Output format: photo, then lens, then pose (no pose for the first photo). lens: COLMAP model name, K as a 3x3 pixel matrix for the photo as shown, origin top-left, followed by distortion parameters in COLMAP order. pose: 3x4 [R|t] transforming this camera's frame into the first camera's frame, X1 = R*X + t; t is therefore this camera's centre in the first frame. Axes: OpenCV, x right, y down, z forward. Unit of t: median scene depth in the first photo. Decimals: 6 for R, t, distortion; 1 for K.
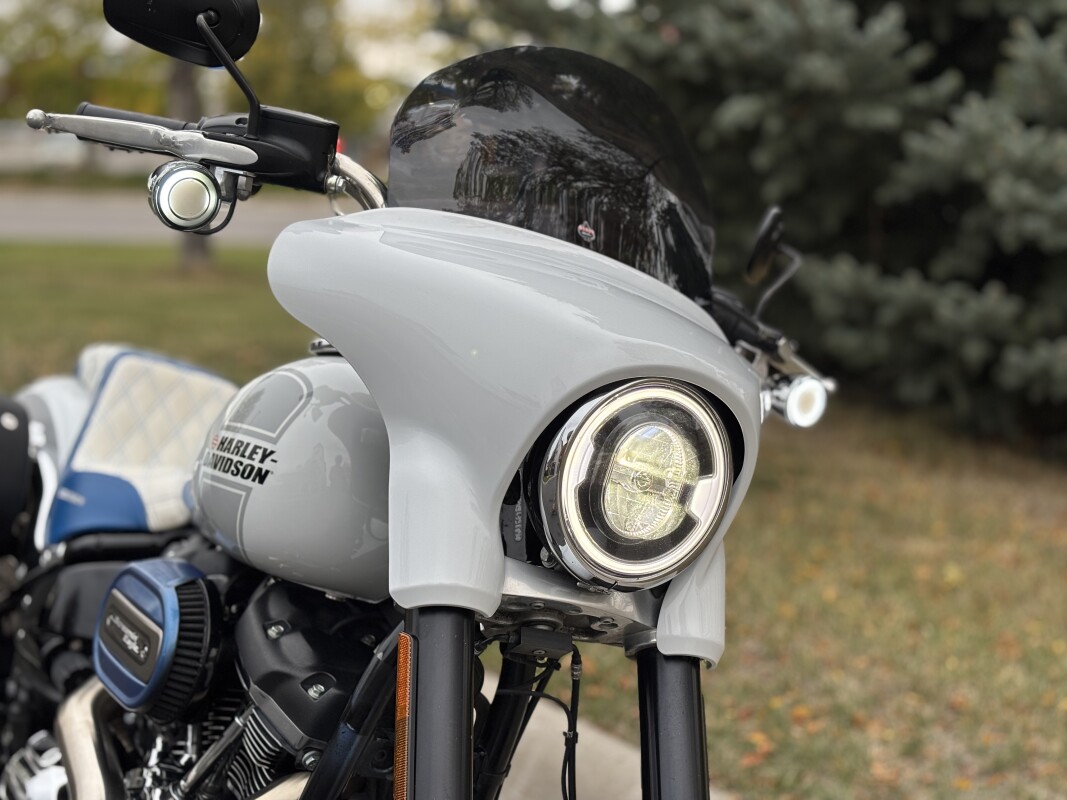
lens RADIAL K [[1613.7, 0, 533.5], [0, 1613.7, 400.0], [0, 0, 1]] dist [0.256707, -0.848844]
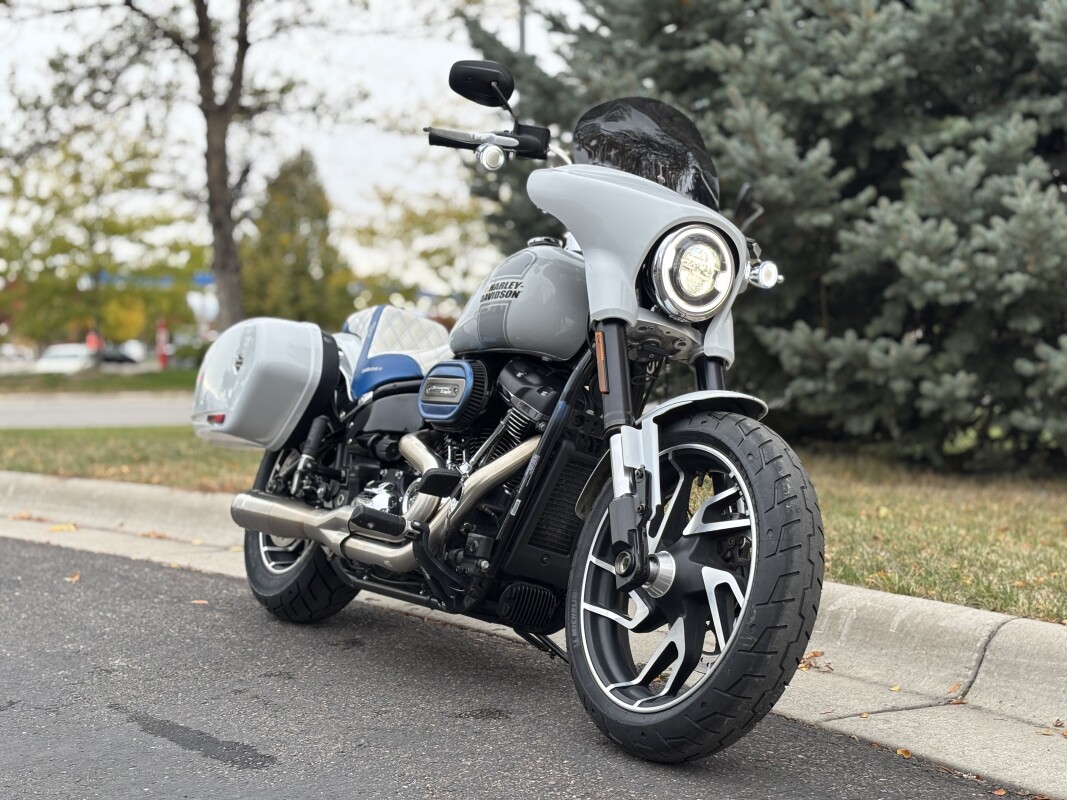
lens RADIAL K [[1613.7, 0, 533.5], [0, 1613.7, 400.0], [0, 0, 1]] dist [0.256707, -0.848844]
pose [[0.999303, -0.034091, 0.015213, -0.059984], [0.035724, 0.991571, -0.124541, 0.150035], [-0.010839, 0.124997, 0.992098, -0.367897]]
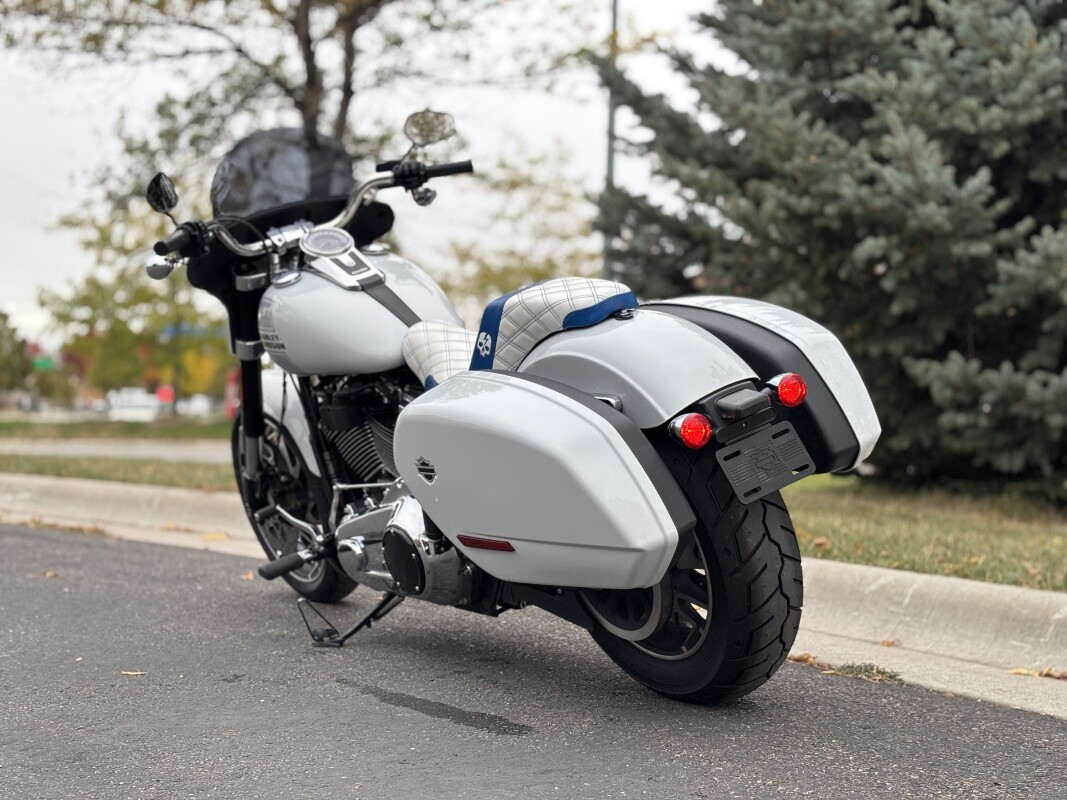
lens RADIAL K [[1613.7, 0, 533.5], [0, 1613.7, 400.0], [0, 0, 1]] dist [0.256707, -0.848844]
pose [[0.999544, -0.008950, -0.028828, -0.125549], [0.004219, 0.987080, -0.160175, 0.177497], [0.029889, 0.159980, 0.986668, -0.356438]]
